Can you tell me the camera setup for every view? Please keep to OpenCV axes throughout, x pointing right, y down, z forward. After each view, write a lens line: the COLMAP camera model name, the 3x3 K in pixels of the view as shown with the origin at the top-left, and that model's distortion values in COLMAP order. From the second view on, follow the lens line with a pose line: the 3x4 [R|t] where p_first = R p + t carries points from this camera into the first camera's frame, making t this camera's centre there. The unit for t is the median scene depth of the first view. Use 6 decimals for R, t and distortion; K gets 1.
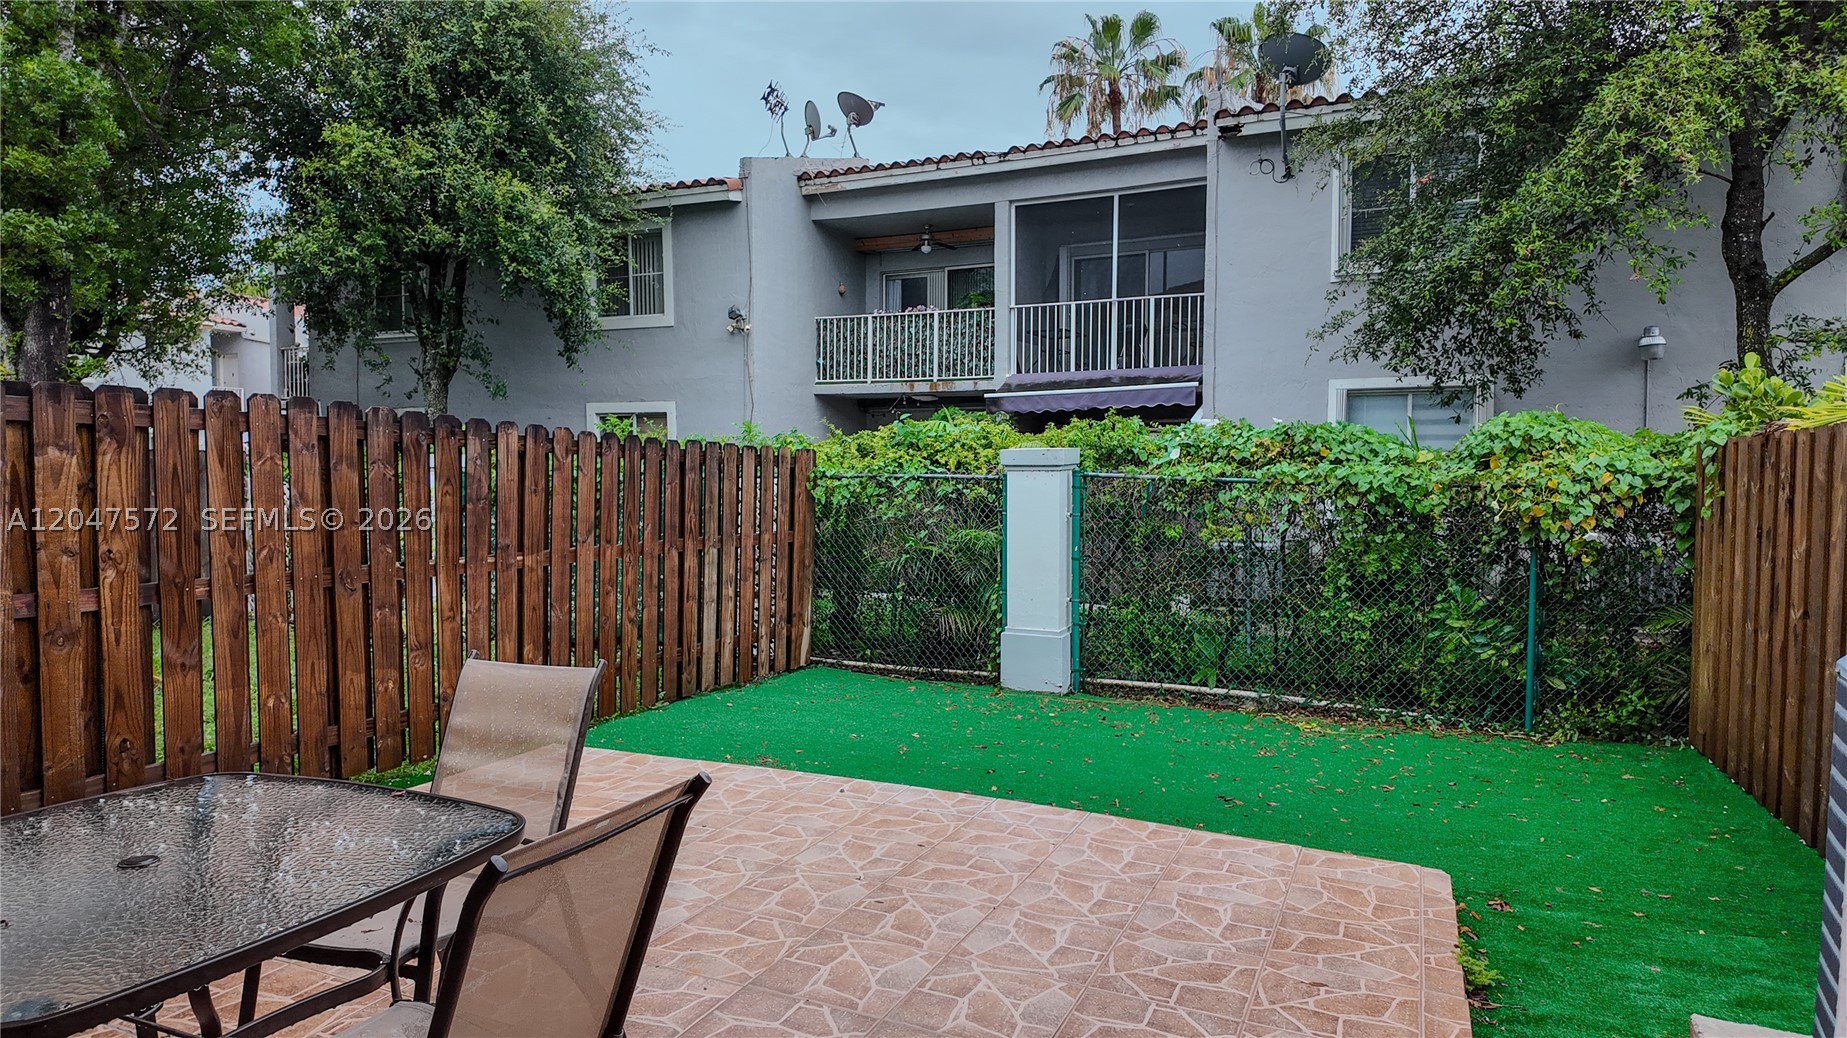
lens RADIAL K [[1082.0, 0, 928.5], [0, 1082.0, 527.5], [0, 0, 1]] dist [-0.001294, -0.007899]
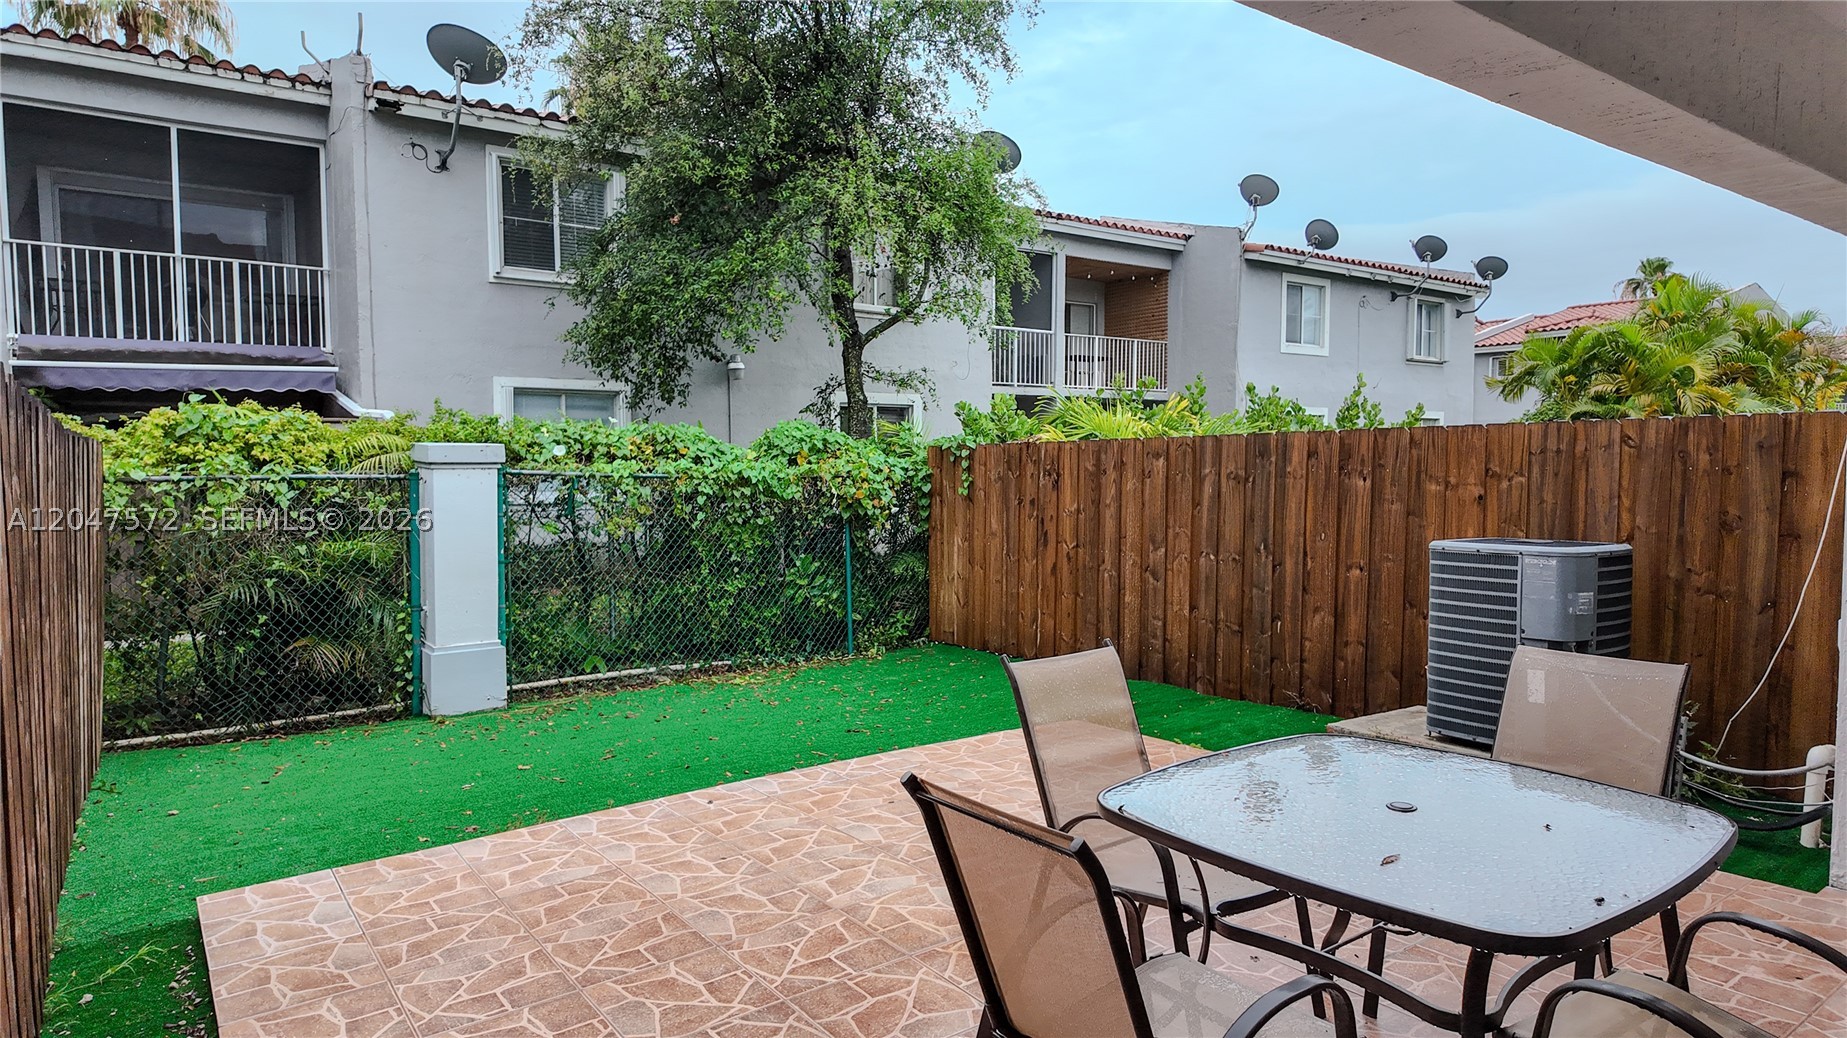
lens RADIAL K [[1082.0, 0, 932.2], [0, 1082.0, 511.2], [0, 0, 1]] dist [-0.001294, -0.007899]
pose [[0.460985, -0.047592, 0.886131, -0.601541], [0.050019, 0.998367, 0.027599, -0.025672], [-0.885997, 0.031601, 0.462612, 0.258746]]
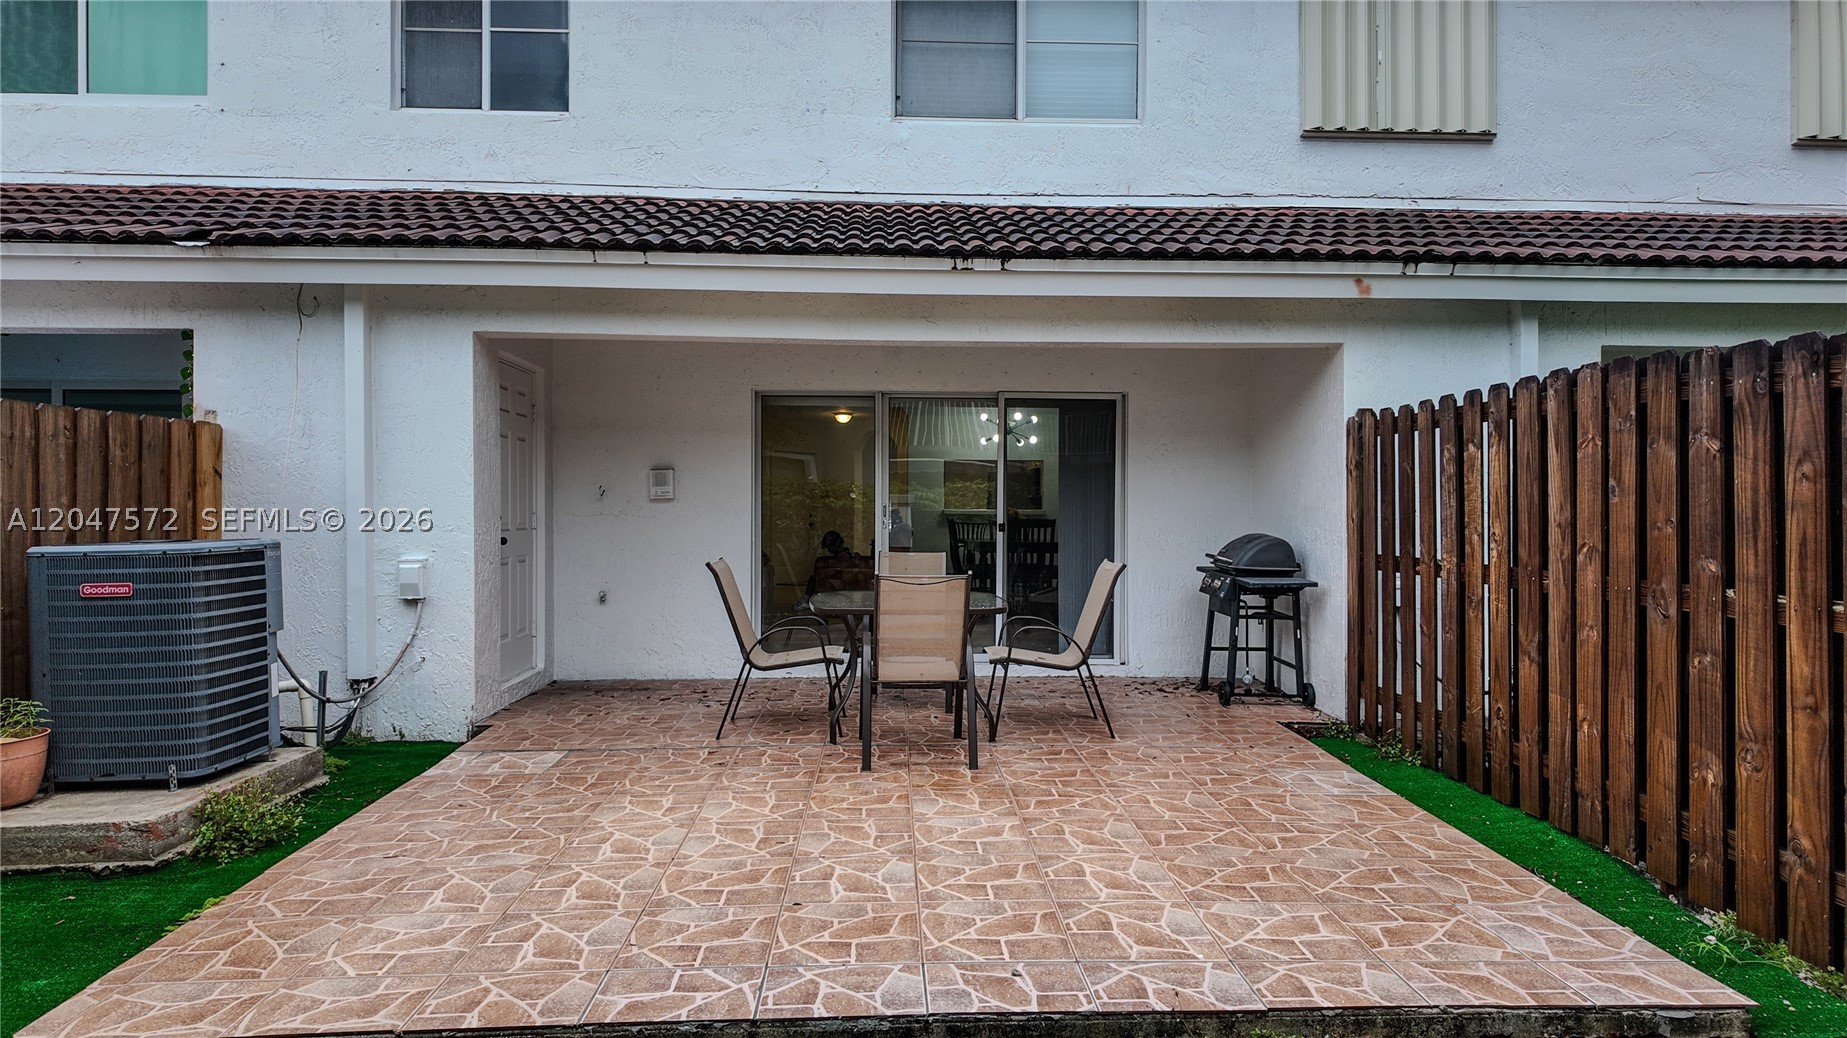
lens RADIAL K [[1017.3, 0, 926.9], [0, 1017.3, 512.0], [0, 0, 1]] dist [-0.000702, -0.000872]
pose [[-0.889327, 0.002905, -0.457263, 0.155795], [-0.025925, 0.998051, 0.056760, -0.027900], [0.456537, 0.062333, -0.887518, 1.041426]]
